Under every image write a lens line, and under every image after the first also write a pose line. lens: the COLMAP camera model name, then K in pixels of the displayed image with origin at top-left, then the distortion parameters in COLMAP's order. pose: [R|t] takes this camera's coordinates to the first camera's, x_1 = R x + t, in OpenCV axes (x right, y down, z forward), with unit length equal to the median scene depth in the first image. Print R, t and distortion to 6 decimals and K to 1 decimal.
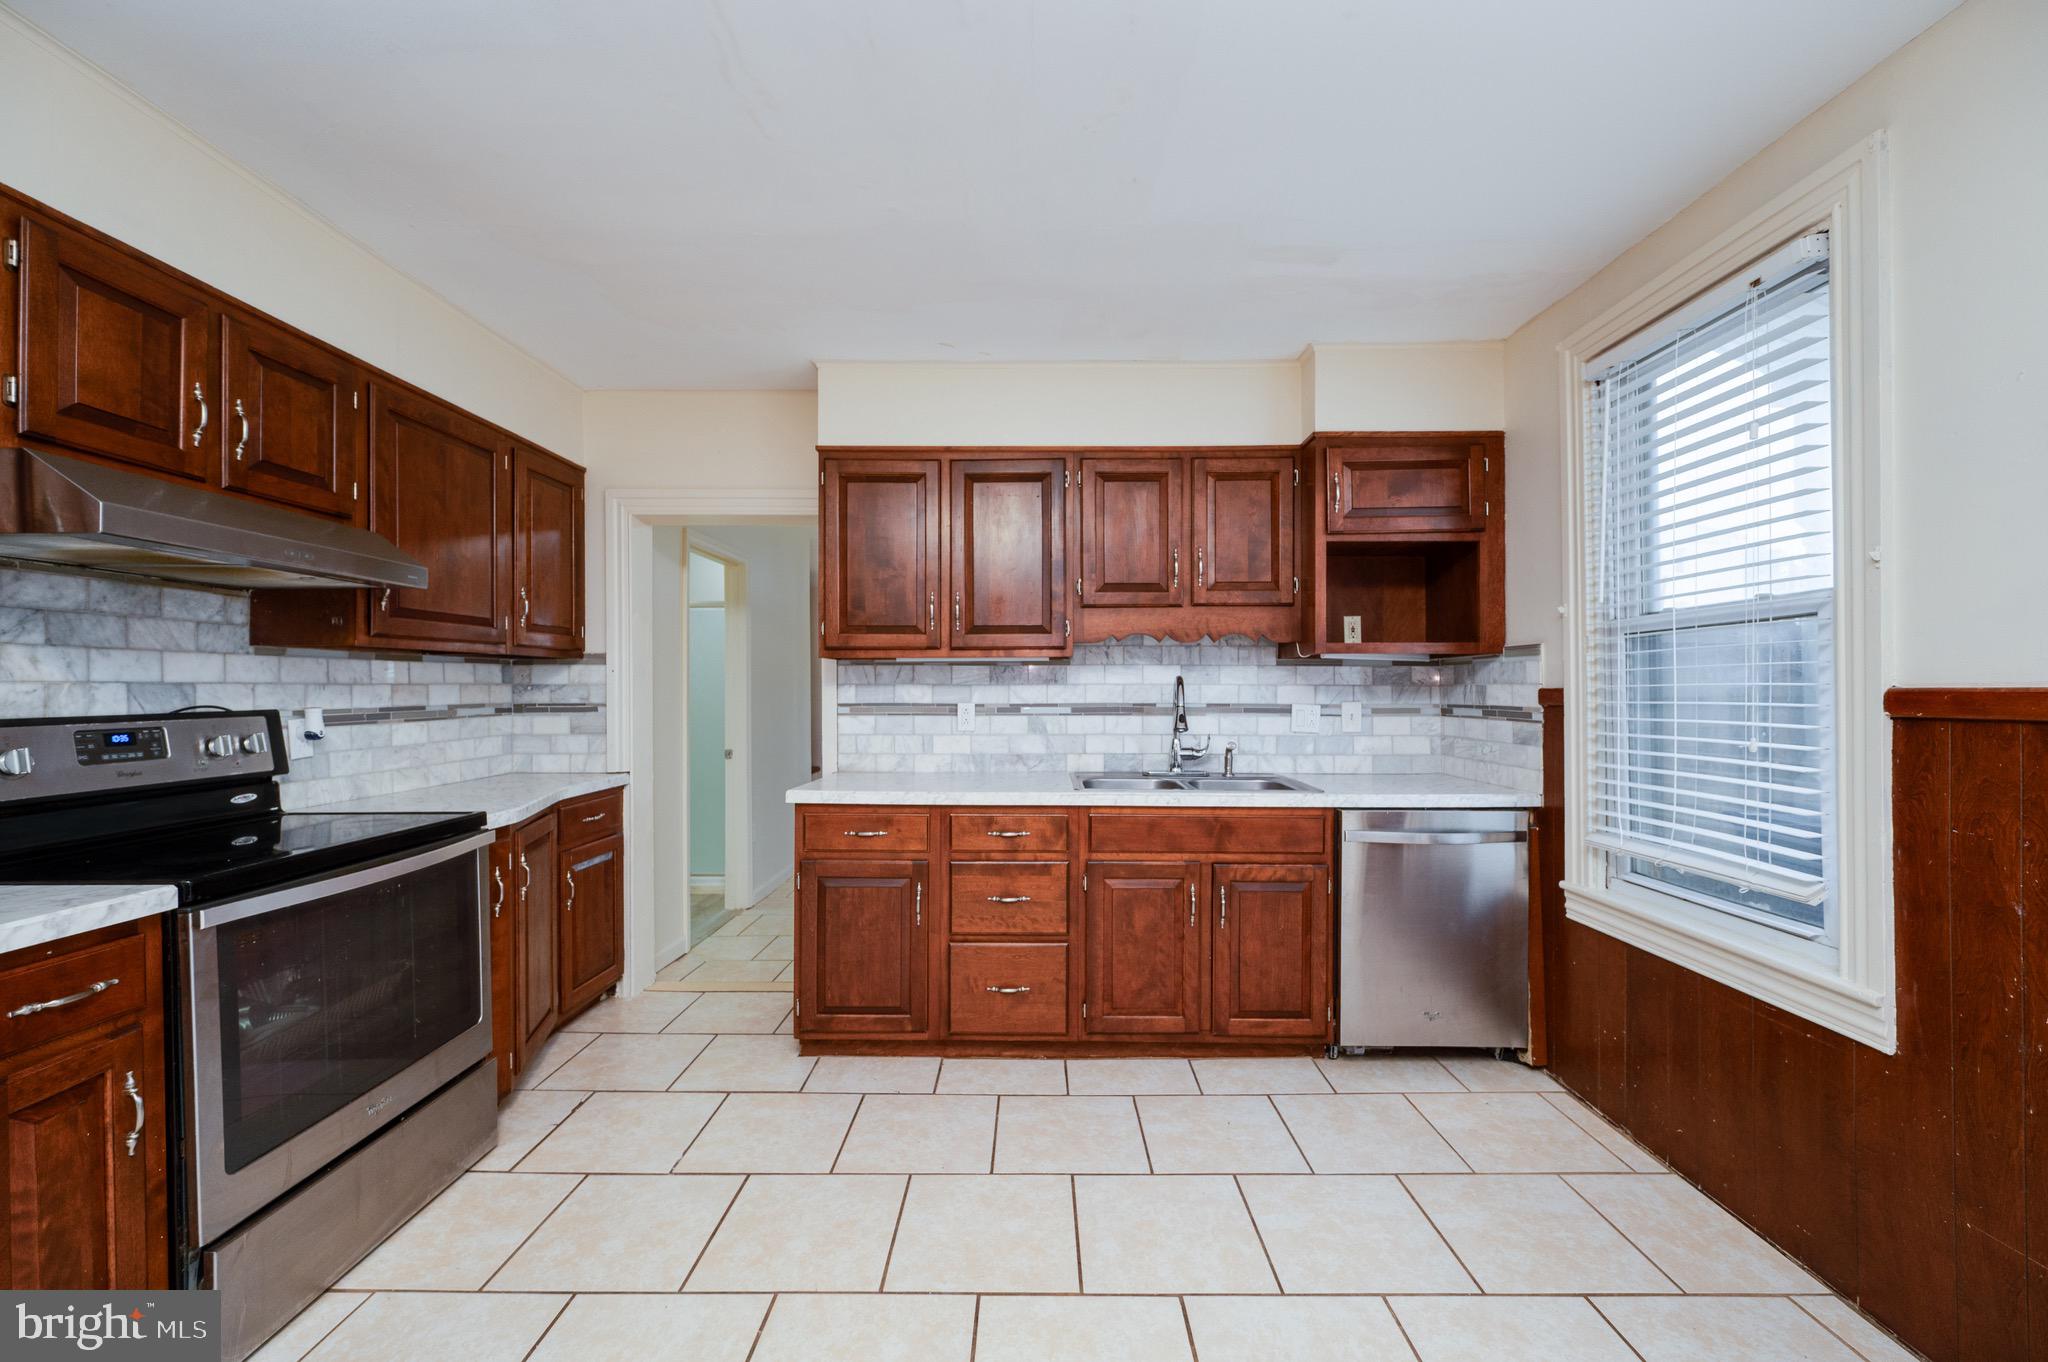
lens RADIAL K [[816.9, 0, 1044.2], [0, 816.9, 684.2], [0, 0, 1]] dist [-0.000447, -0.000796]
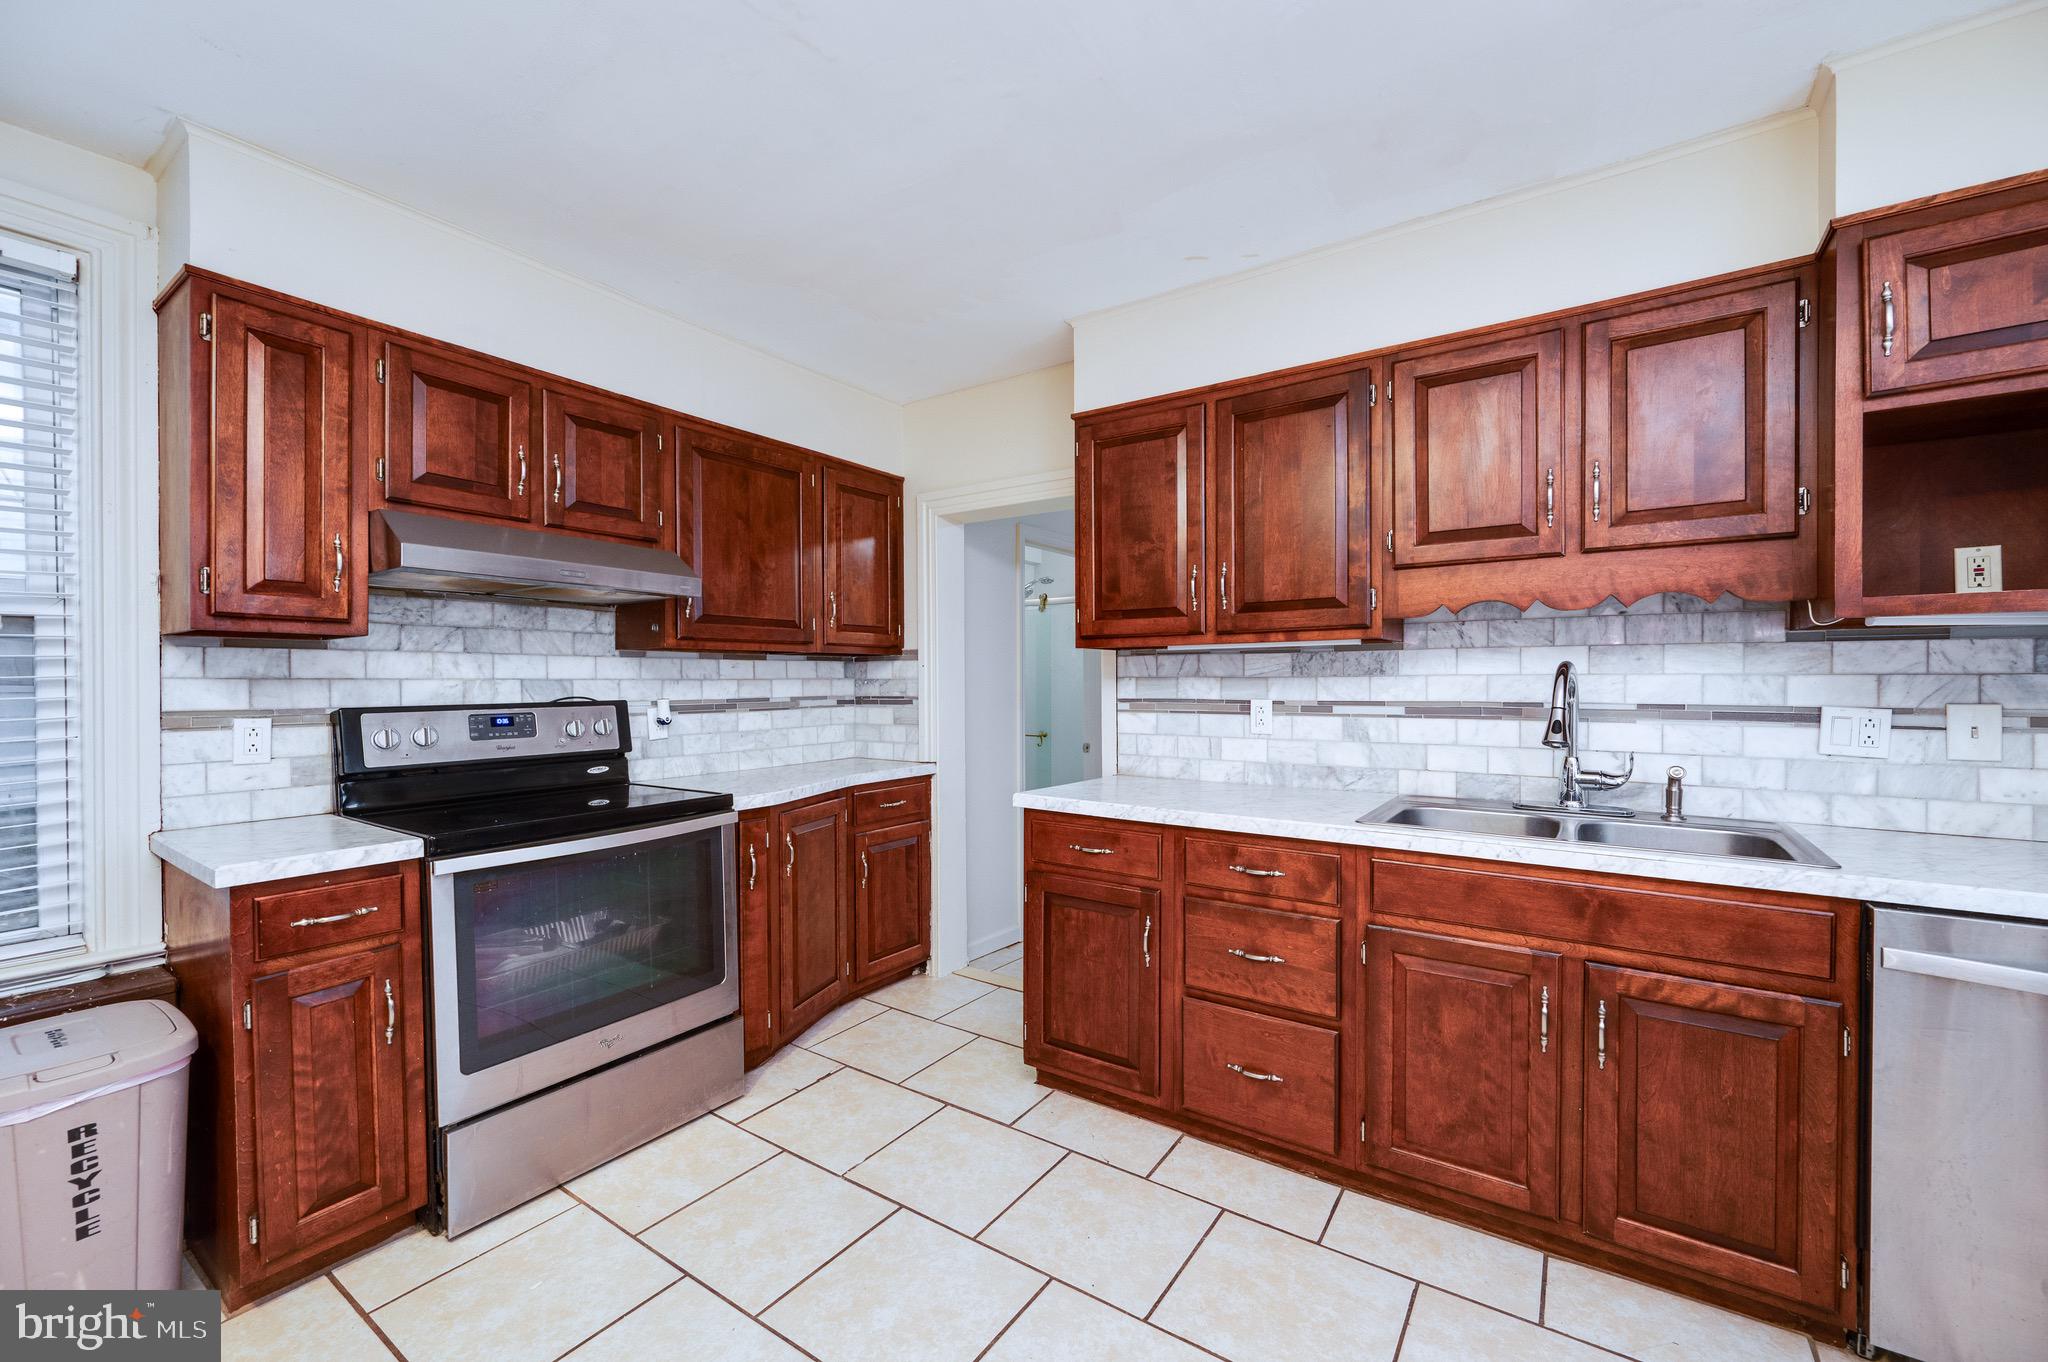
lens RADIAL K [[816.9, 0, 1014.6], [0, 816.9, 685.0], [0, 0, 1]] dist [-0.000447, -0.000796]
pose [[0.819244, -0.000026, -0.573445, 0.207635], [0.005606, 0.999953, 0.007963, 0.000785], [0.573417, -0.009738, 0.819206, 0.239514]]
